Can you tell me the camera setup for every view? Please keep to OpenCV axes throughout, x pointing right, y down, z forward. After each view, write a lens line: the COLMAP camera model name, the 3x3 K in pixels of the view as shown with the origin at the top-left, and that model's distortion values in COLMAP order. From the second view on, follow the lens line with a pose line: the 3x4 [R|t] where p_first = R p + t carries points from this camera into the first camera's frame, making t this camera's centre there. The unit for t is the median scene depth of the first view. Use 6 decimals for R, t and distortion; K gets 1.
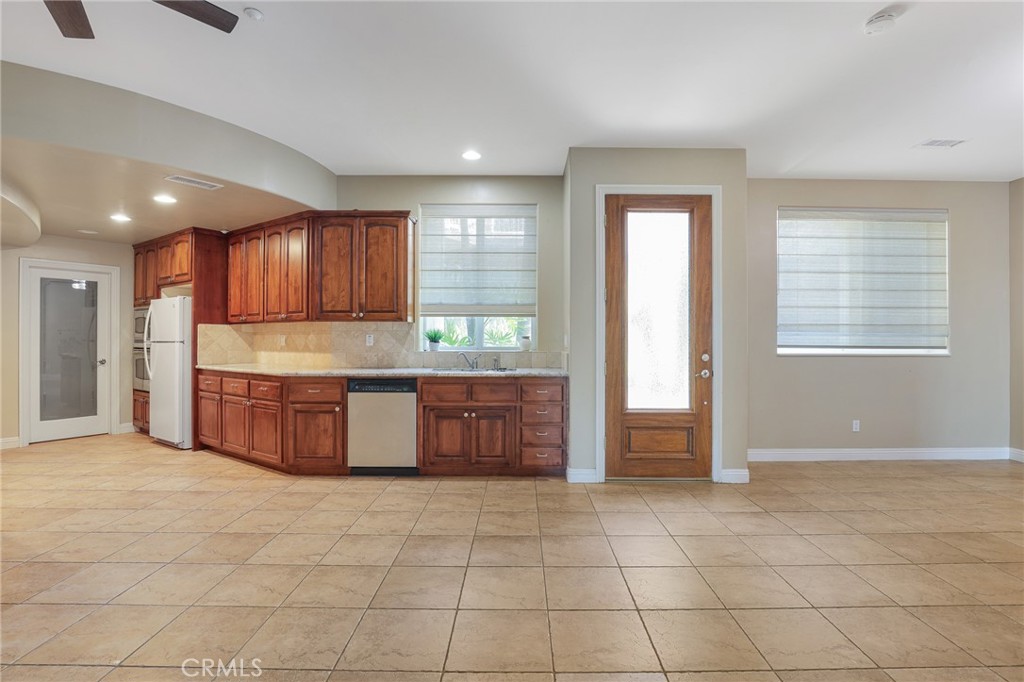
lens RADIAL K [[483.7, 0, 518.5], [0, 483.7, 337.6], [0, 0, 1]] dist [-0.020658, -0.000275]
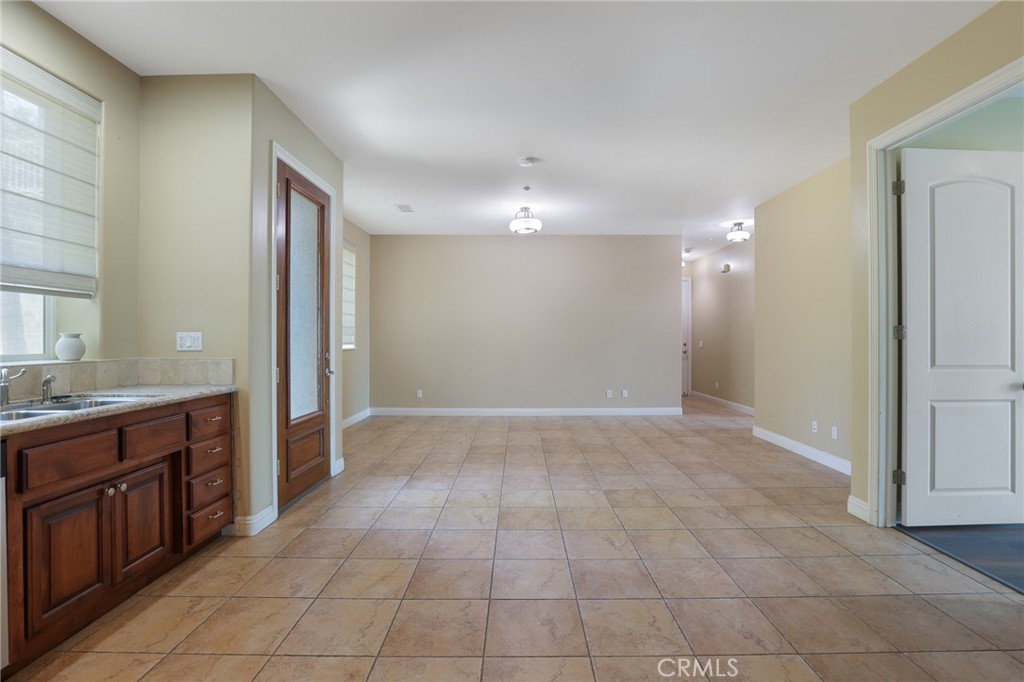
lens RADIAL K [[489.6, 0, 517.6], [0, 489.6, 334.7], [0, 0, 1]] dist [-0.014770, 0.000272]
pose [[-0.008603, 0.002630, 0.999960, -0.570461], [0.000164, 0.999997, -0.002629, 0.000251], [-0.999963, 0.000141, -0.008603, 0.551587]]
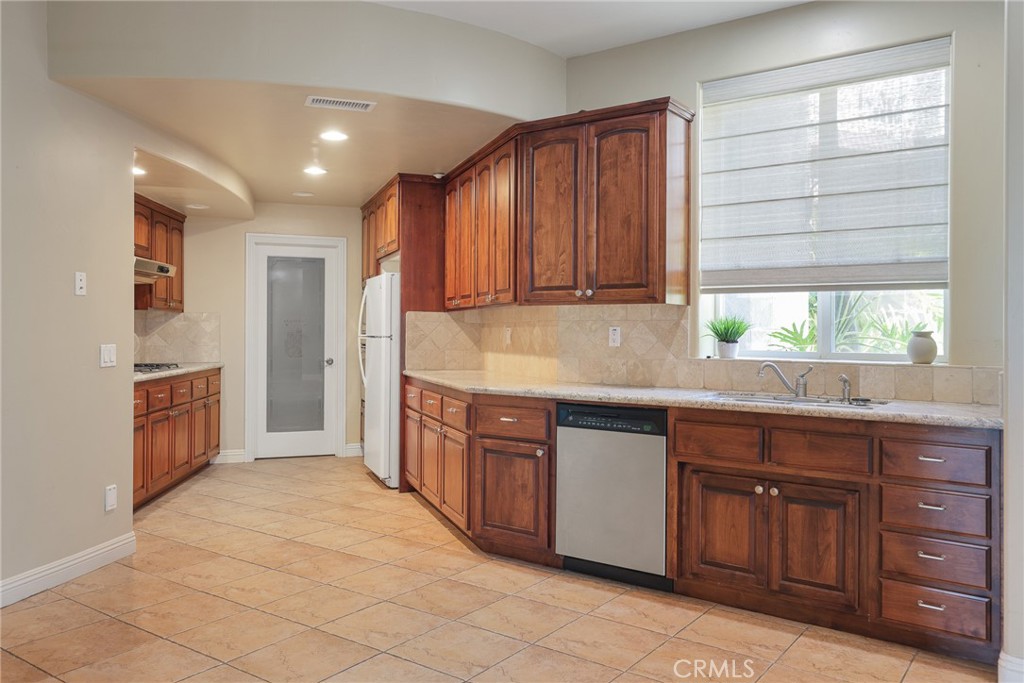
lens RADIAL K [[778.8, 0, 511.6], [0, 778.8, 334.2], [0, 0, 1]] dist [0.030859, -0.004118]
pose [[0.811905, 0.007215, -0.583746, 0.142375], [-0.005941, 0.999974, 0.004097, -0.000881], [0.583760, 0.000142, 0.811926, 0.189718]]
